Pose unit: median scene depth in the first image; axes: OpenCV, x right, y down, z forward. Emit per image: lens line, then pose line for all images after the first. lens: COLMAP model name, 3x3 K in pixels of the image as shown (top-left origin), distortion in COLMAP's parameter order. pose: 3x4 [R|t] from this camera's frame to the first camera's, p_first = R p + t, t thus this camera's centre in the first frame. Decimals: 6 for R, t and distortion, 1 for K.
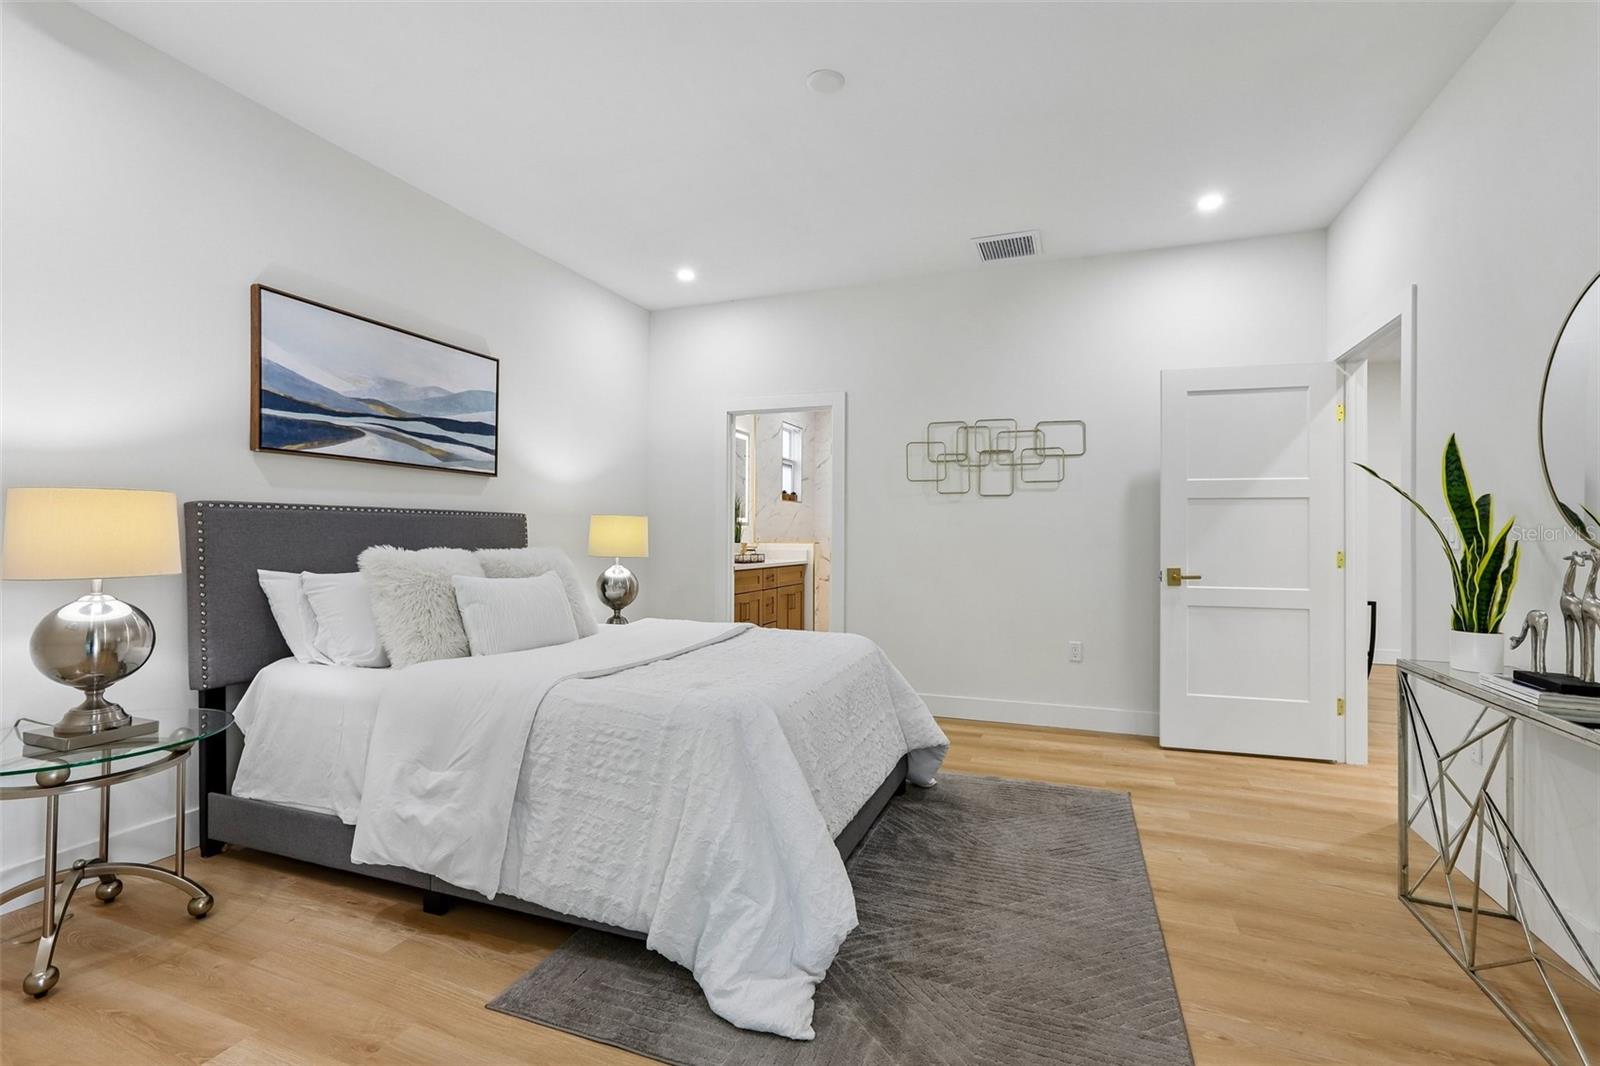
lens RADIAL K [[719.6, 0, 779.3], [0, 719.6, 524.4], [0, 0, 1]] dist [-0.025710, 0.017666]
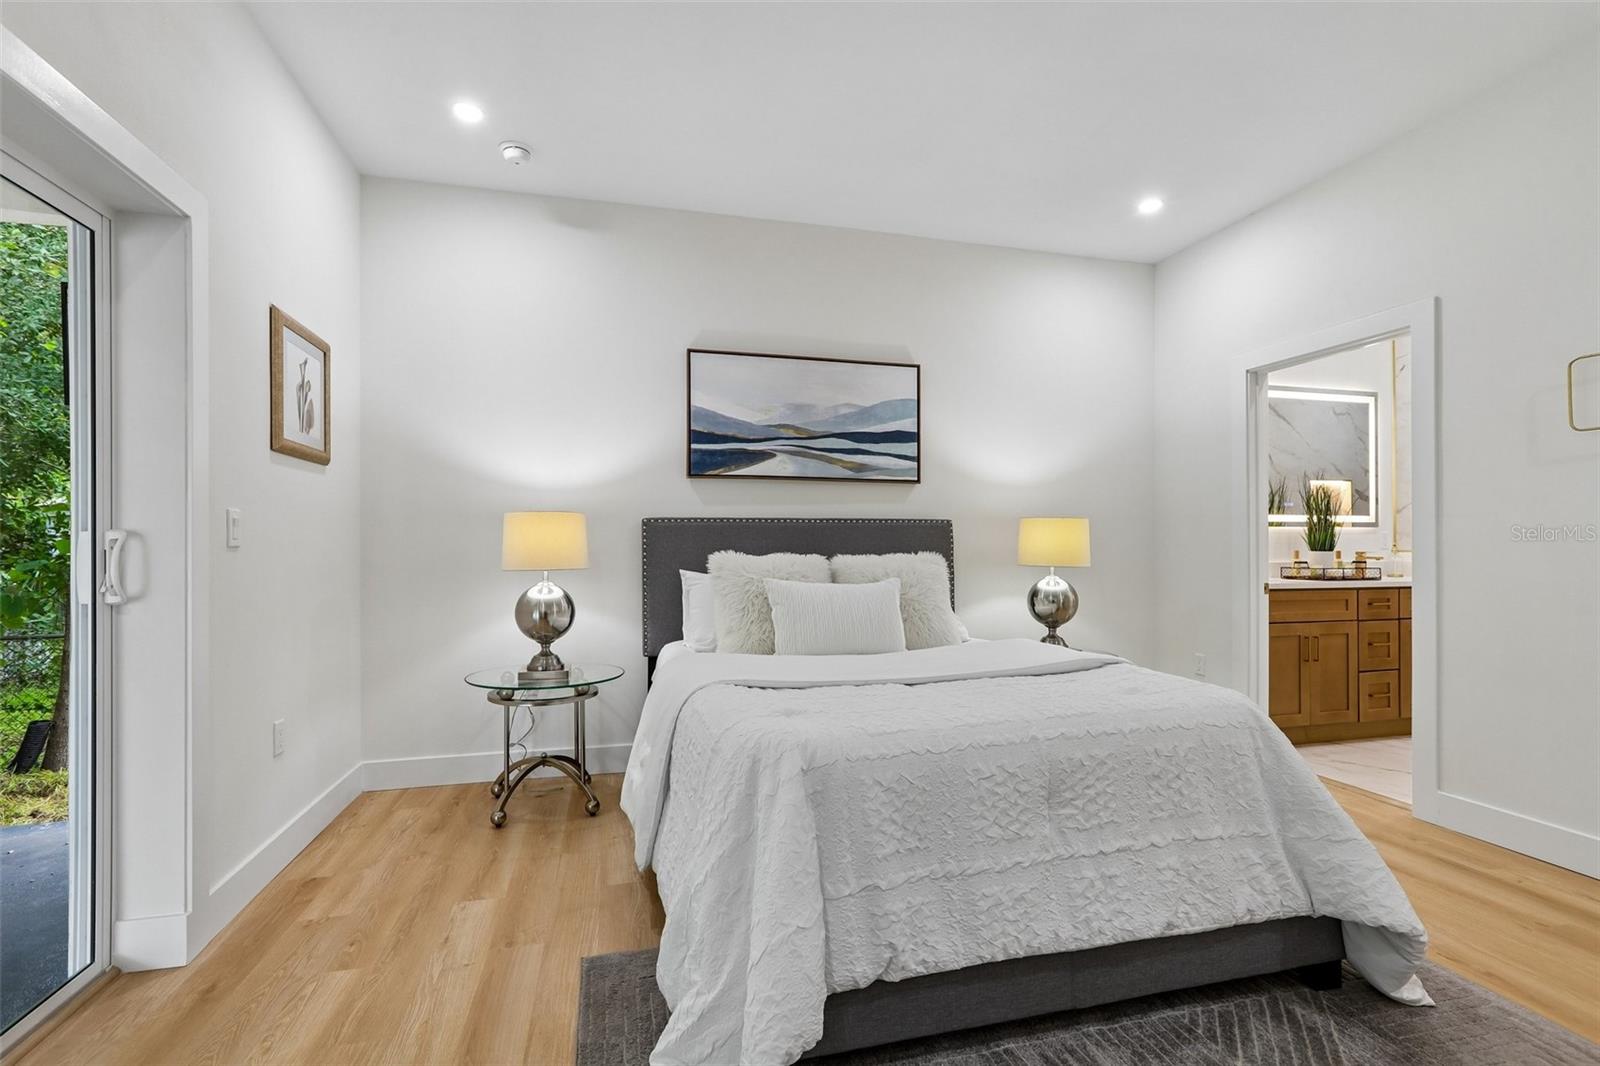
lens RADIAL K [[719.6, 0, 791.7], [0, 719.6, 542.3], [0, 0, 1]] dist [-0.025710, 0.017666]
pose [[0.598259, -0.008757, -0.801255, 0.337972], [0.016887, 0.999856, 0.001681, 0.012364], [0.801125, -0.014536, 0.598321, 0.293883]]
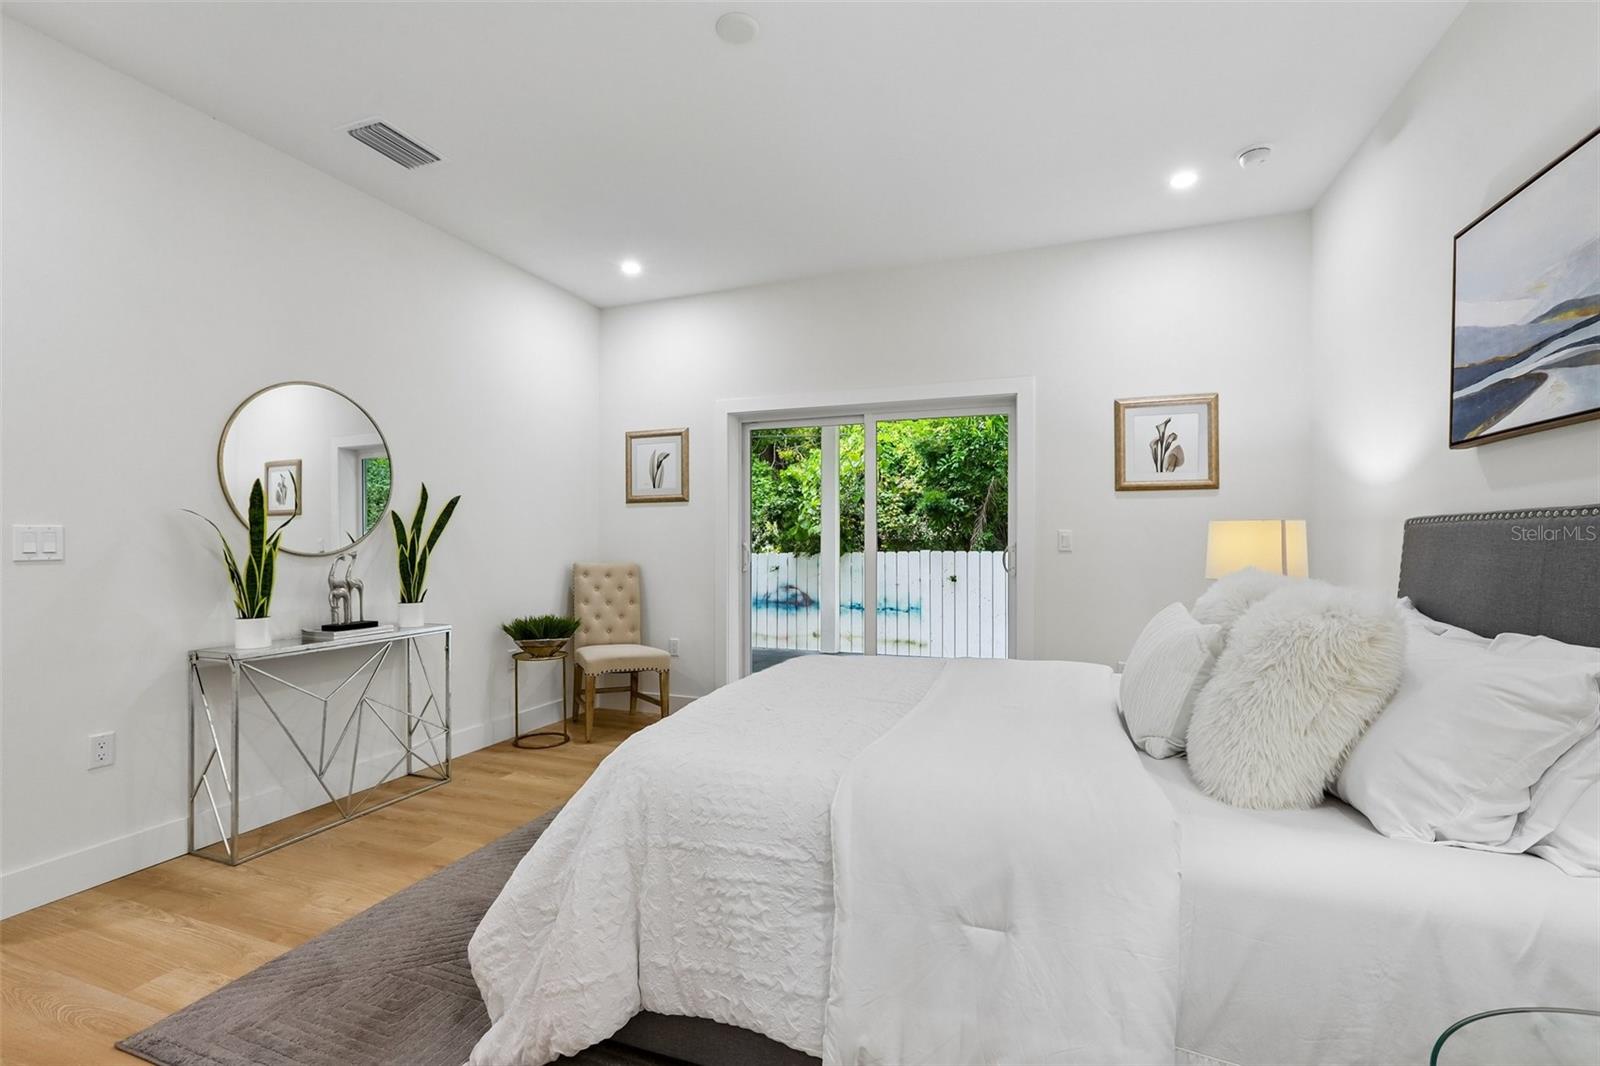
lens RADIAL K [[719.6, 0, 792.4], [0, 719.6, 539.7], [0, 0, 1]] dist [-0.025710, 0.017666]
pose [[-0.999515, -0.004076, -0.030874, 0.016714], [-0.003606, 0.999877, -0.015252, 0.009557], [0.030932, -0.015133, -0.999407, 1.404340]]
